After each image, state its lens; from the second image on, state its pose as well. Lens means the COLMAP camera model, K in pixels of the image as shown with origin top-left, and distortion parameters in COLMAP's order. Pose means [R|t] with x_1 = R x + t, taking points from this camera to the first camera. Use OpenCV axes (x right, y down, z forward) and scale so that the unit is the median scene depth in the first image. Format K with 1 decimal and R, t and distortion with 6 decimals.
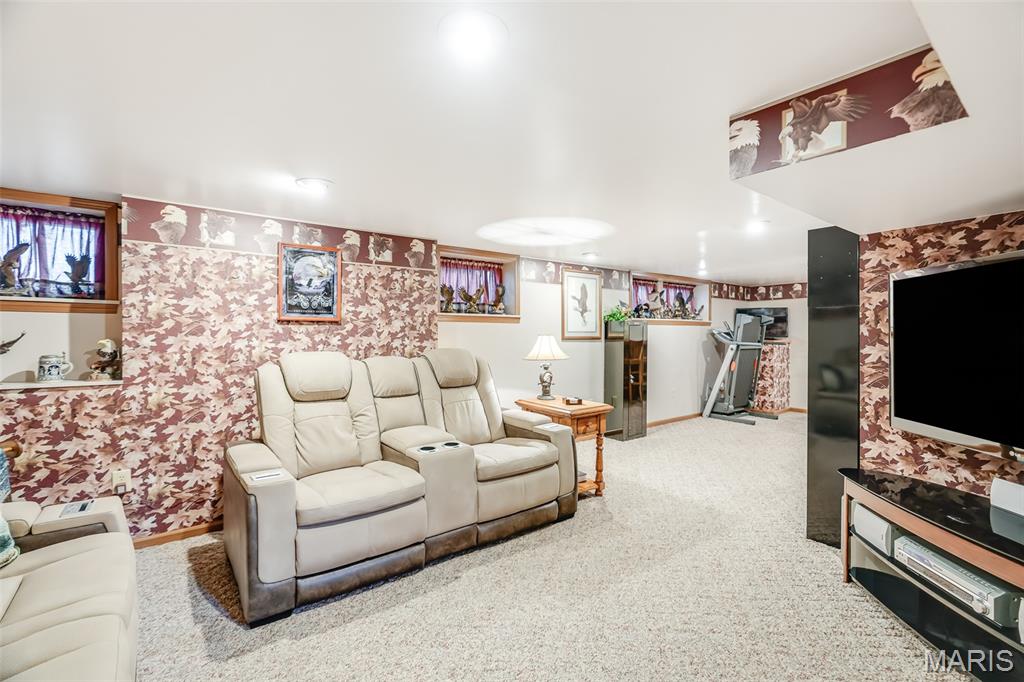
lens RADIAL K [[459.5, 0, 508.2], [0, 459.5, 337.1], [0, 0, 1]] dist [-0.000064, -0.000153]
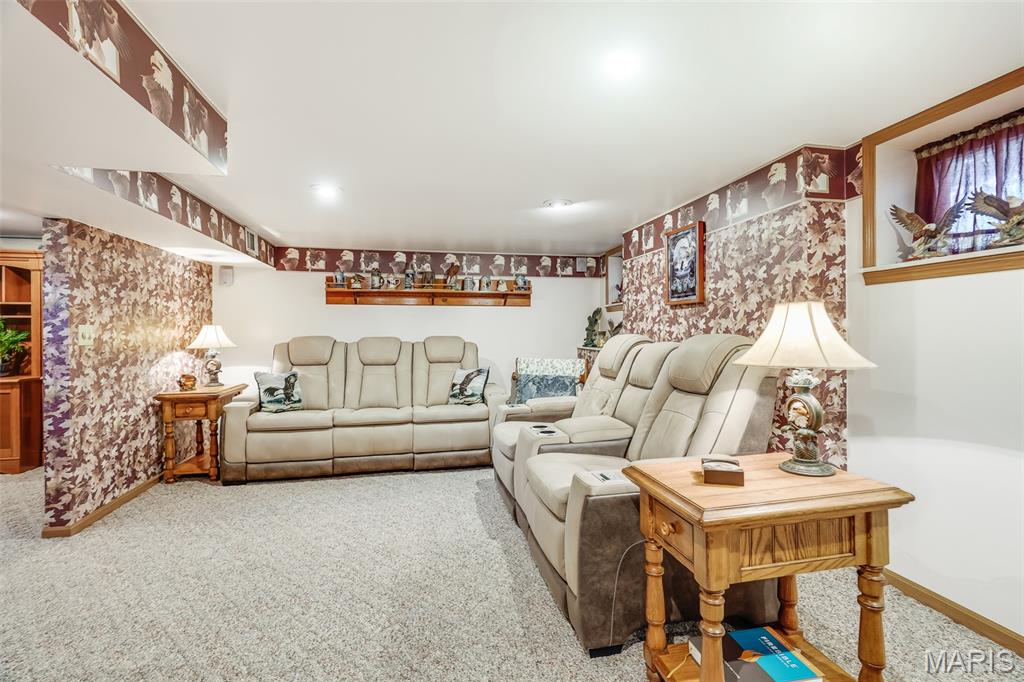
lens RADIAL K [[459.5, 0, 510.3], [0, 459.5, 336.7], [0, 0, 1]] dist [-0.000064, -0.000153]
pose [[-0.430804, 0.012254, -0.902362, 0.612755], [0.002068, 0.999919, 0.012591, 0.020965], [0.902443, 0.003558, -0.430794, 1.080407]]
